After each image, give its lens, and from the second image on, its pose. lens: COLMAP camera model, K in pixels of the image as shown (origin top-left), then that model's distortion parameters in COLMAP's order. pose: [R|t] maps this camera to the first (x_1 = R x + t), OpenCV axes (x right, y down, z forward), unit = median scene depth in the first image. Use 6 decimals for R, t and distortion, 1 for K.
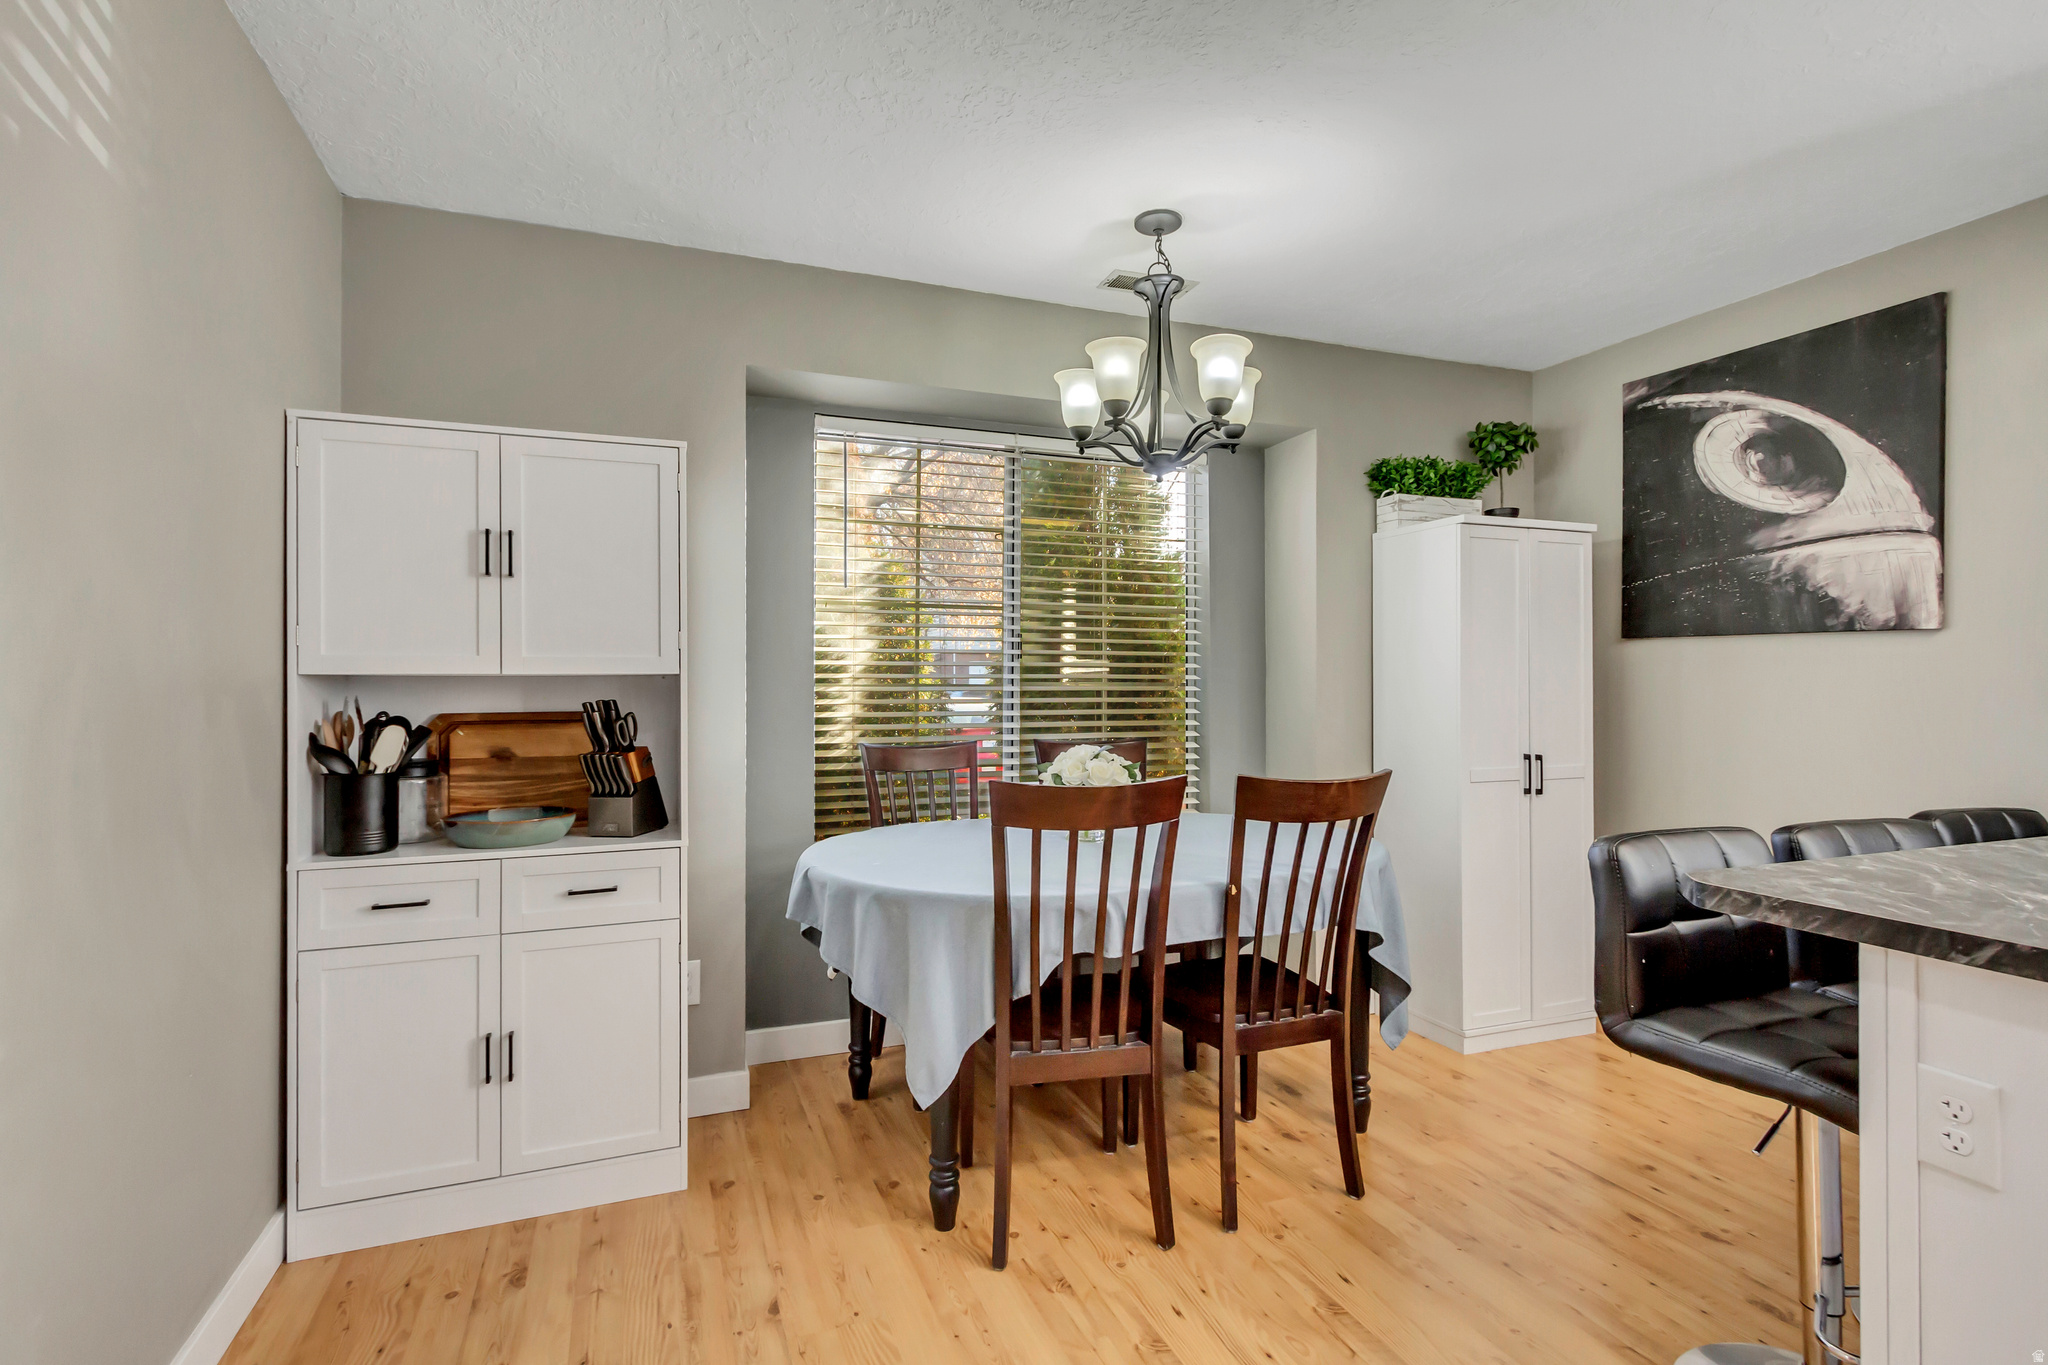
lens RADIAL K [[970.0, 0, 1017.8], [0, 970.0, 680.0], [0, 0, 1]] dist [0.013673, -0.005814]
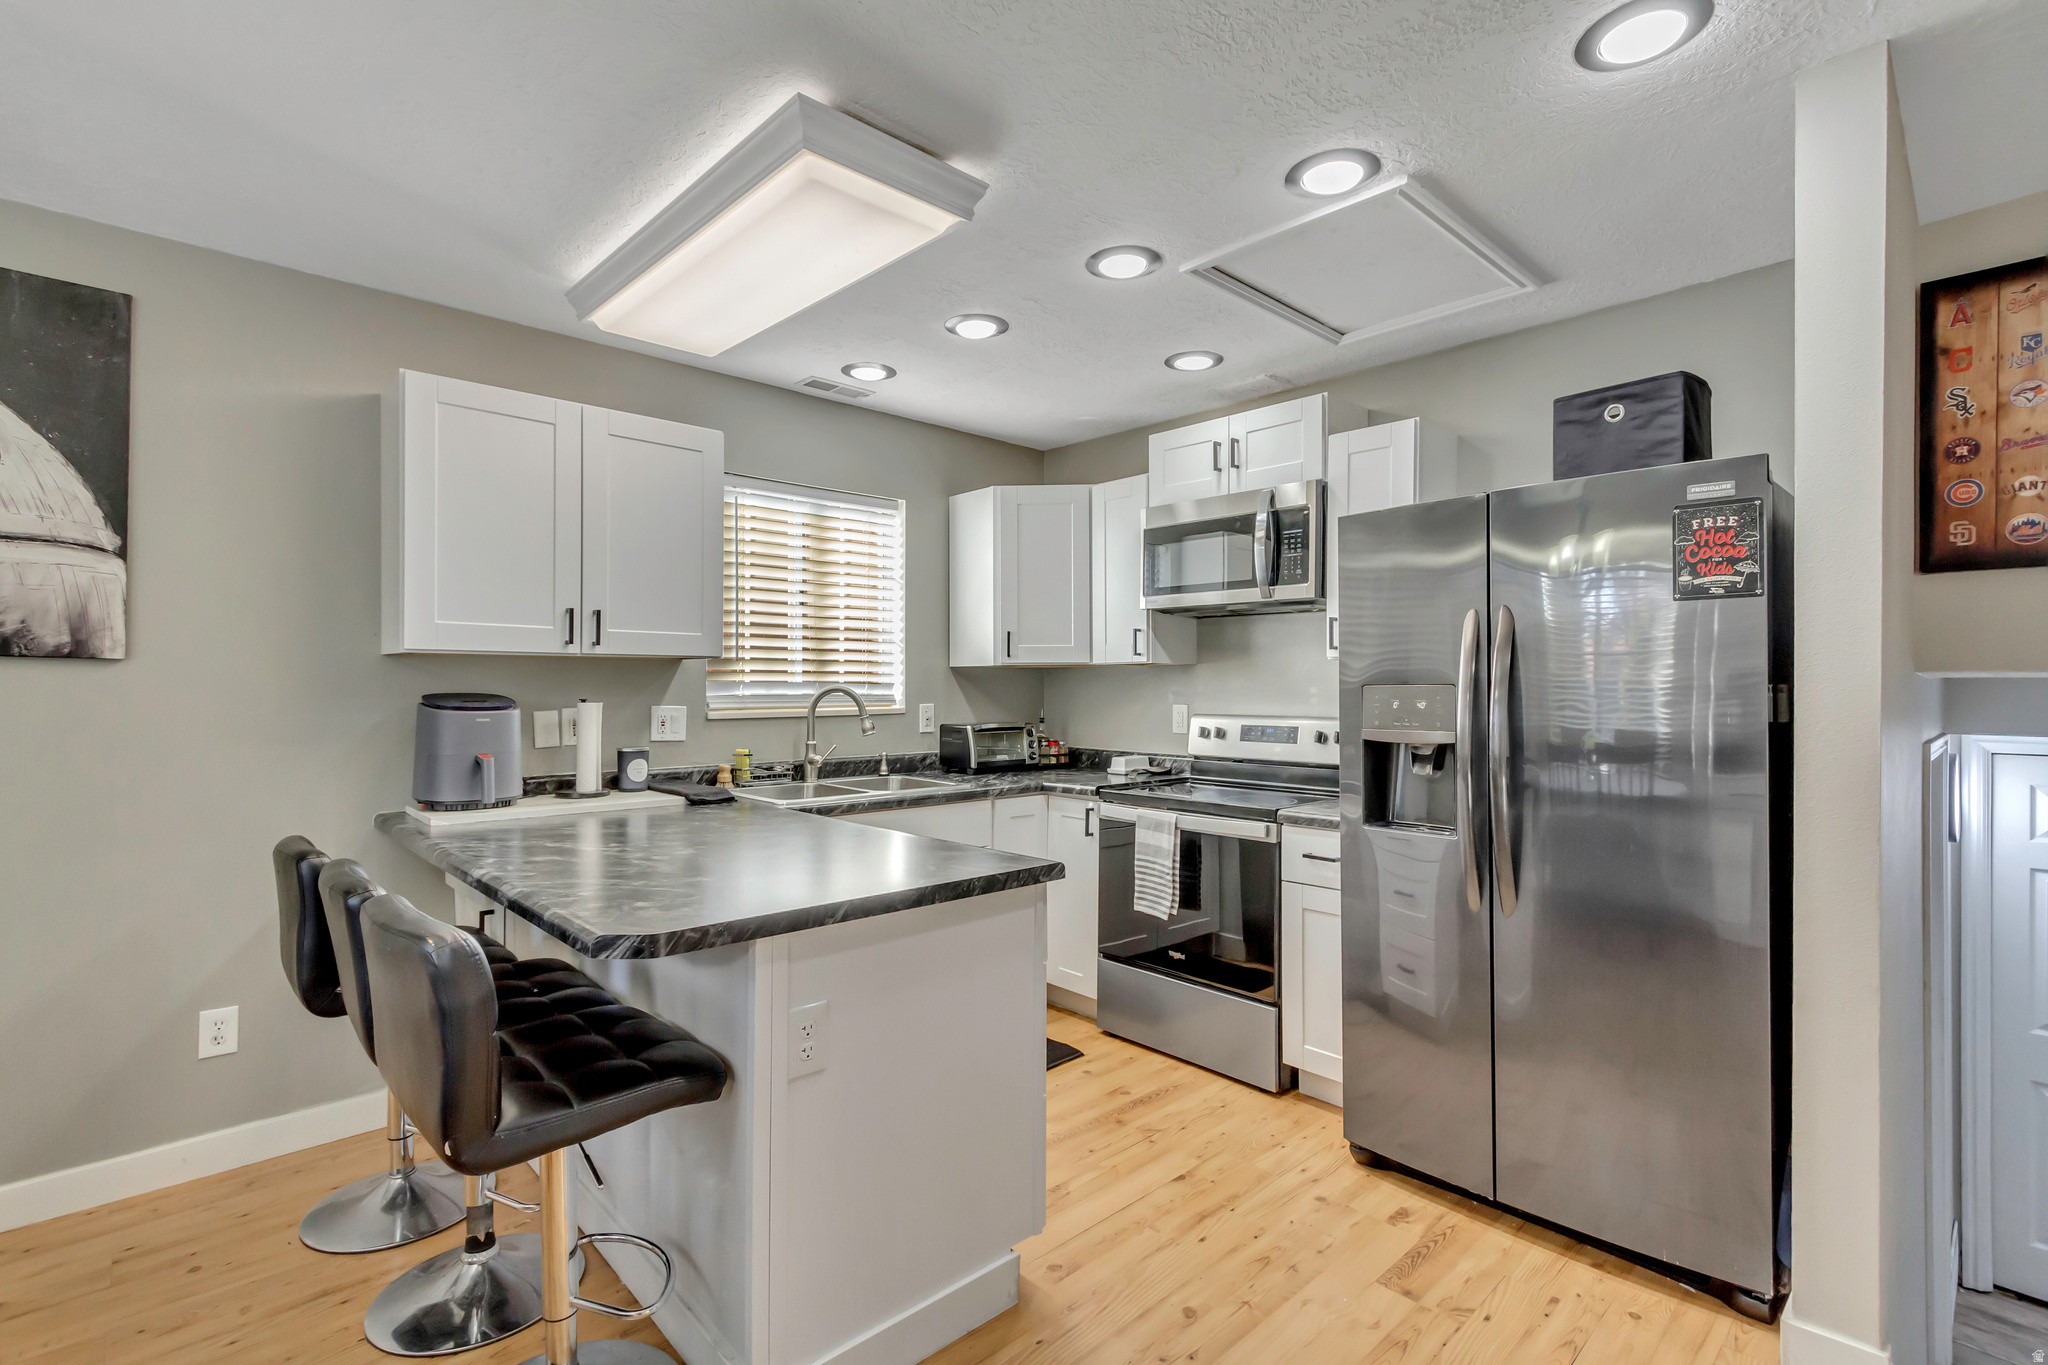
lens RADIAL K [[941.9, 0, 1021.5], [0, 941.9, 687.0], [0, 0, 1]] dist [0.008378, -0.002753]
pose [[-0.375652, -0.001291, 0.926760, -0.207601], [-0.004631, 0.999989, -0.000484, -0.030844], [-0.926749, -0.004474, -0.375654, 0.572077]]
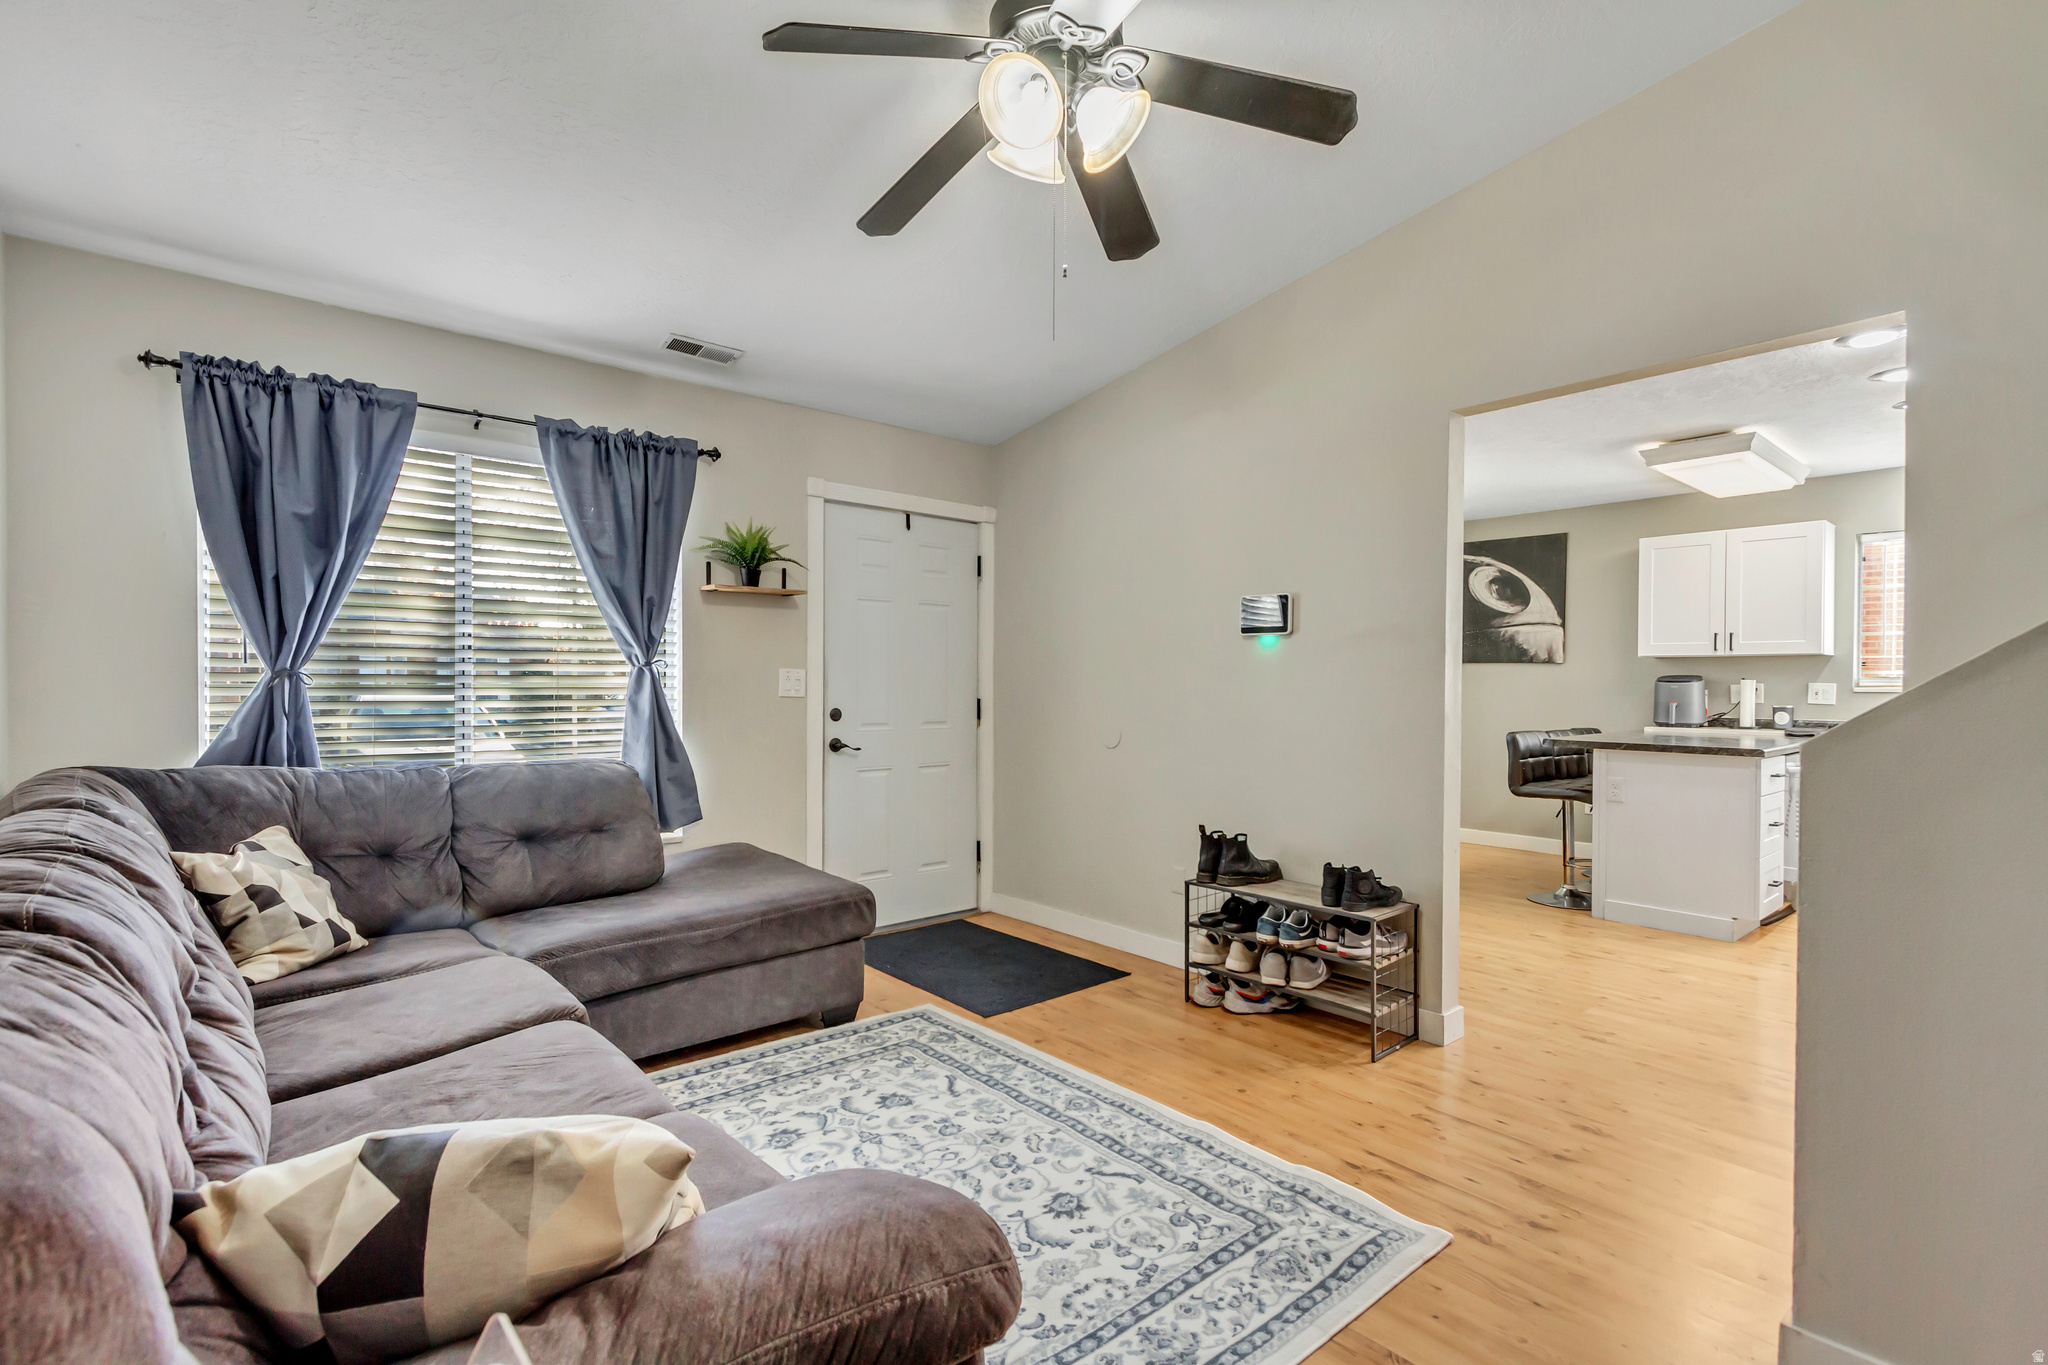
lens RADIAL K [[941.9, 0, 1007.9], [0, 941.9, 689.2], [0, 0, 1]] dist [0.008378, -0.002753]
pose [[0.944409, 0.003844, 0.328751, -1.308973], [-0.007795, 0.999912, 0.010699, 0.001950], [-0.328681, -0.012667, 0.944356, -0.907887]]
